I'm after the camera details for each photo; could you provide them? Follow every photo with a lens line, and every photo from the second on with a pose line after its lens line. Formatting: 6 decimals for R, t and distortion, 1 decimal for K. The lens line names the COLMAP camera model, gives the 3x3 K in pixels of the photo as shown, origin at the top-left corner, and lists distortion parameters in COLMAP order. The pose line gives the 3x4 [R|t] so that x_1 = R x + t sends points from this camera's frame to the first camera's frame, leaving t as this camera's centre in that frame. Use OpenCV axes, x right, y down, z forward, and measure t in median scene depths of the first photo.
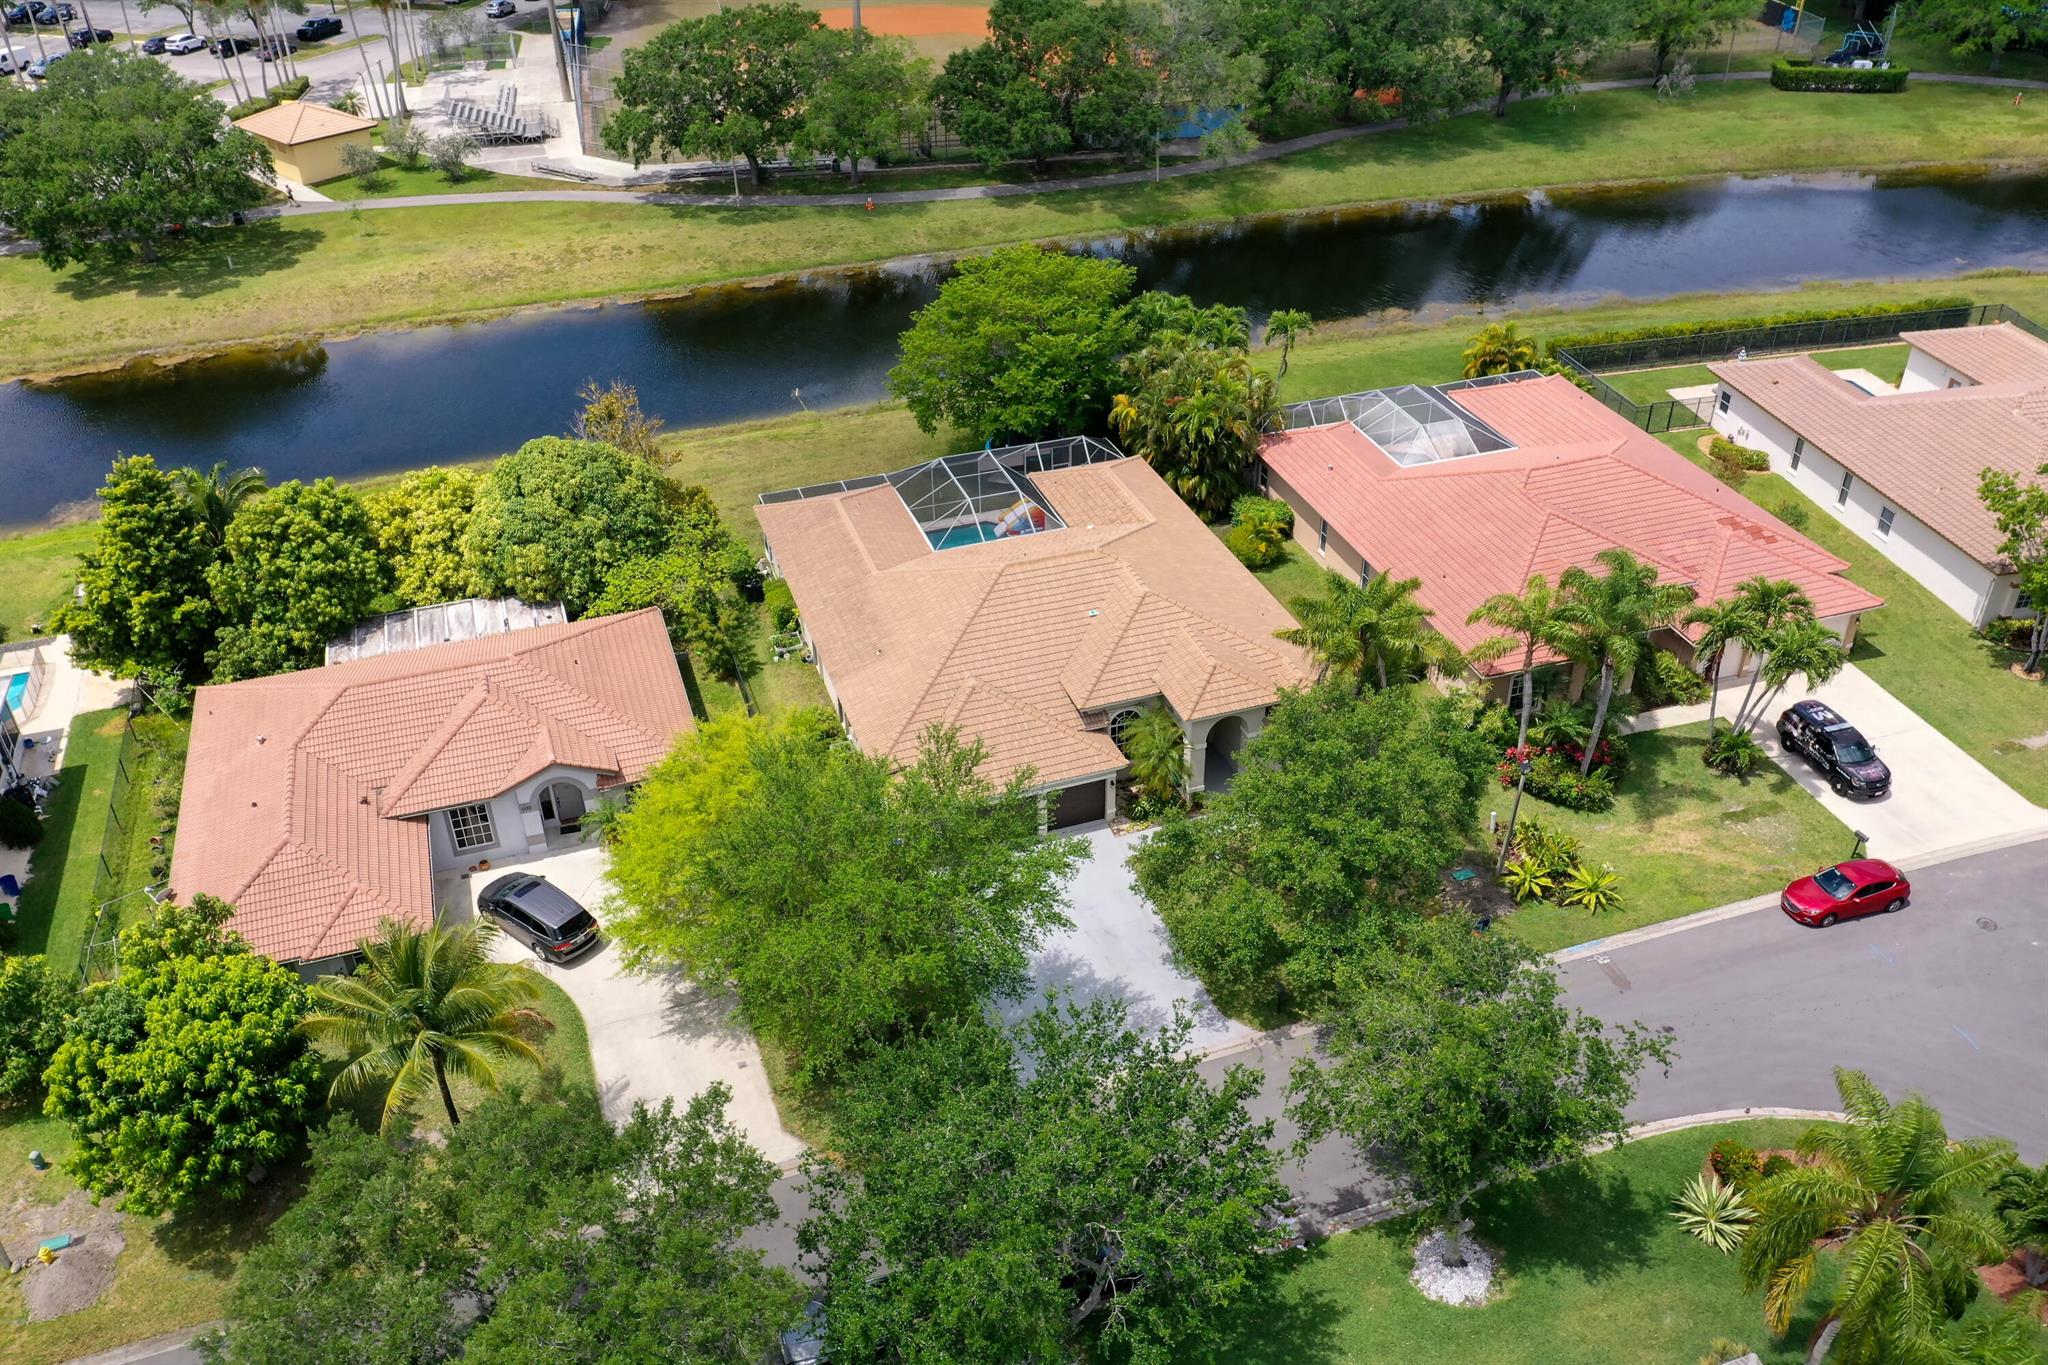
lens RADIAL K [[1661.7, 0, 1024.0], [0, 1661.7, 682.5], [0, 0, 1]] dist [0.048849, -0.002300]
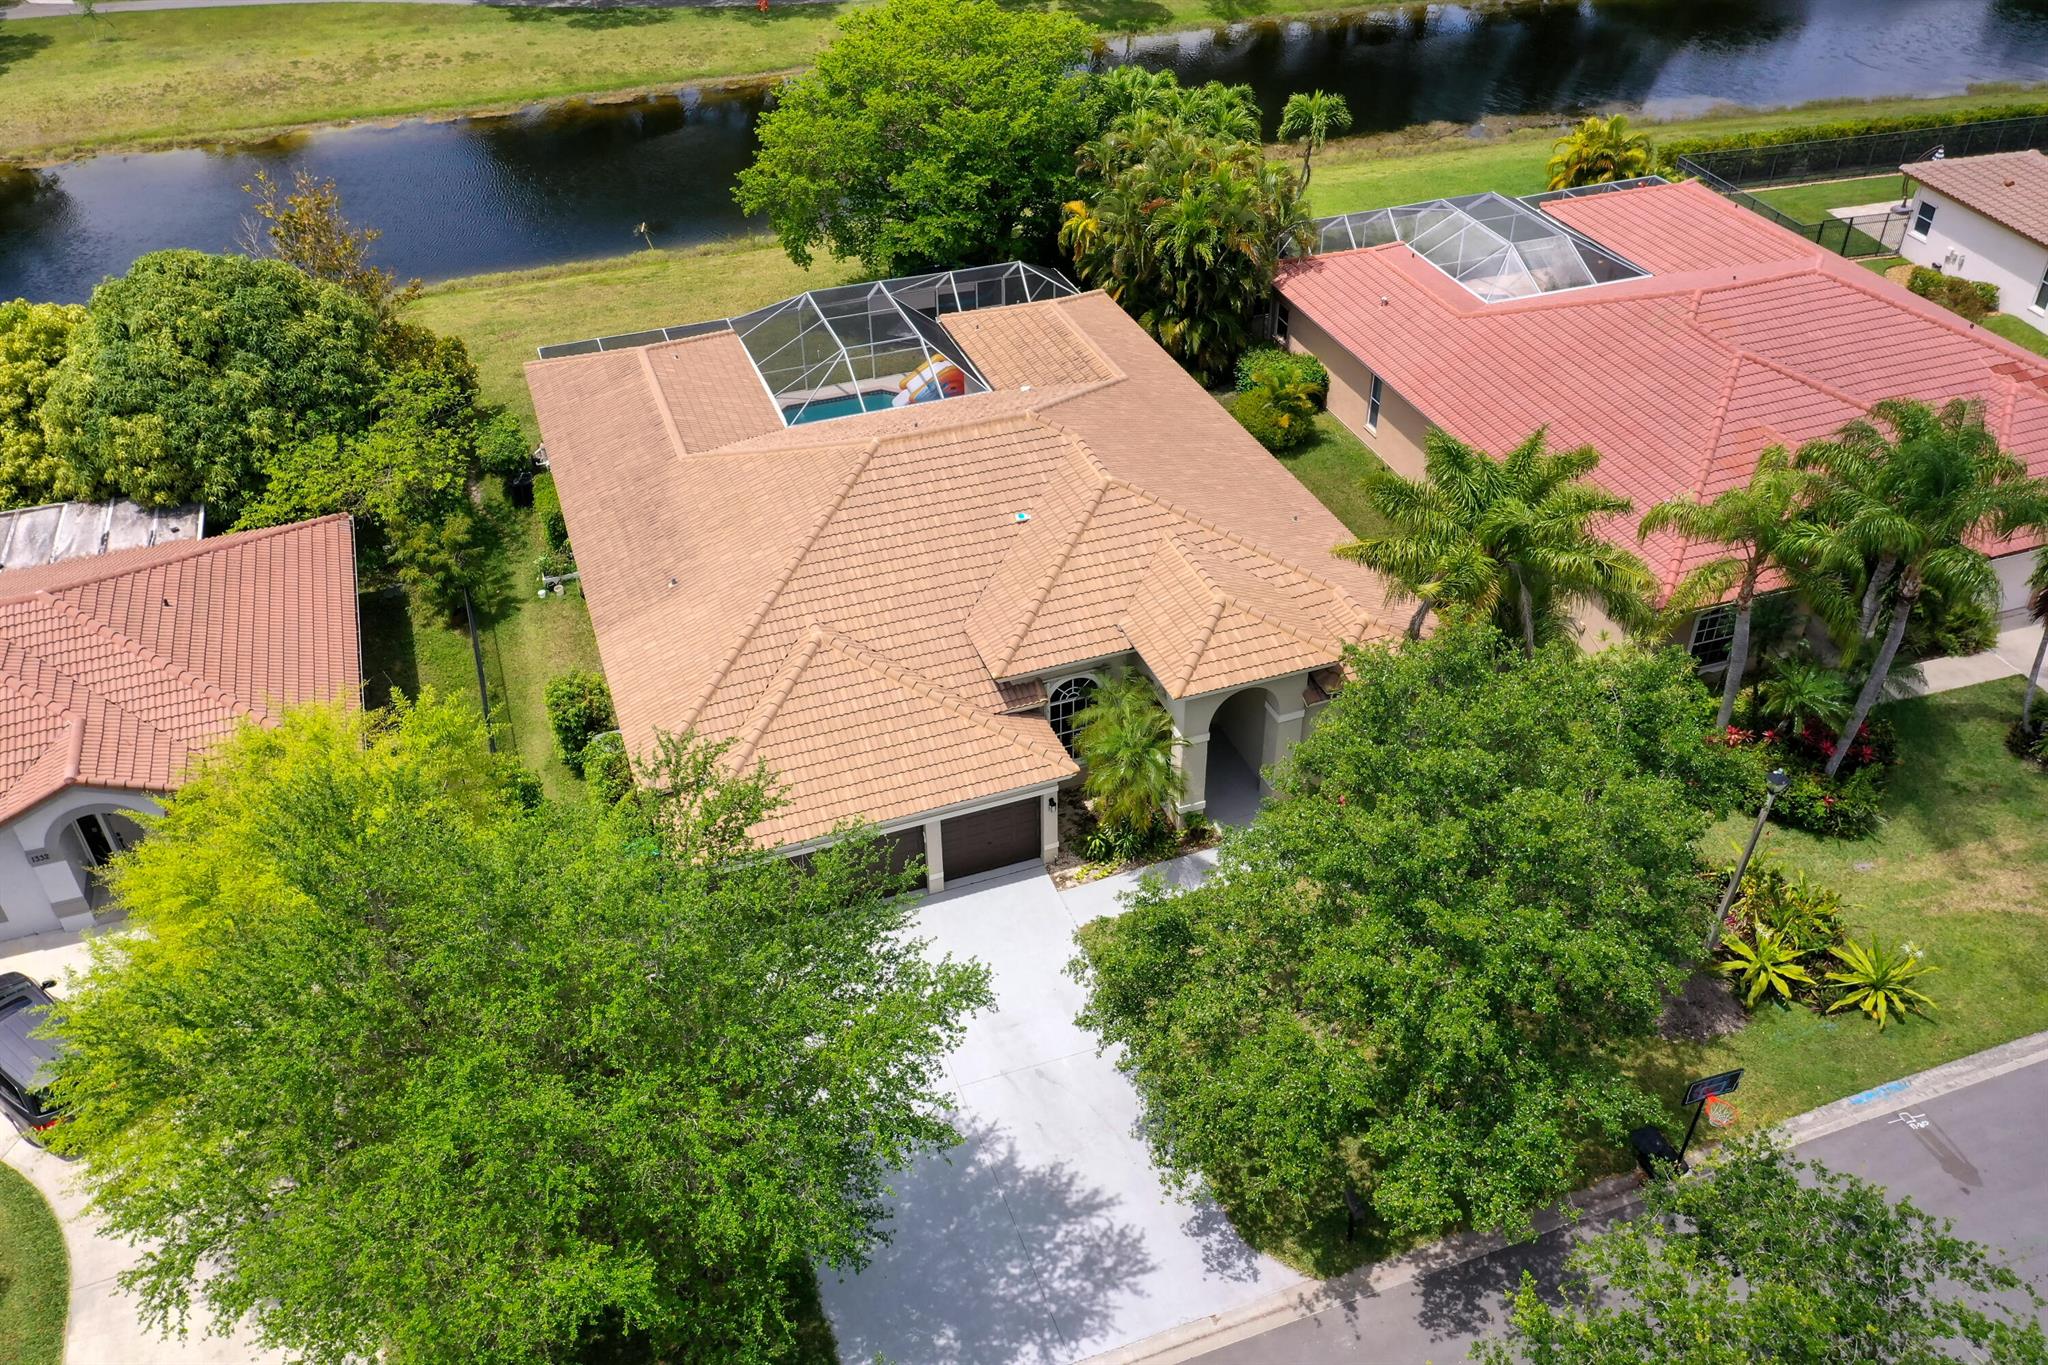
lens RADIAL K [[1661.7, 0, 1024.0], [0, 1661.7, 682.5], [0, 0, 1]] dist [0.048849, -0.002300]
pose [[0.999889, -0.008304, 0.012370, 0.030724], [0.007703, 0.998827, 0.047800, -0.009133], [-0.012753, -0.047700, 0.998780, 0.346500]]
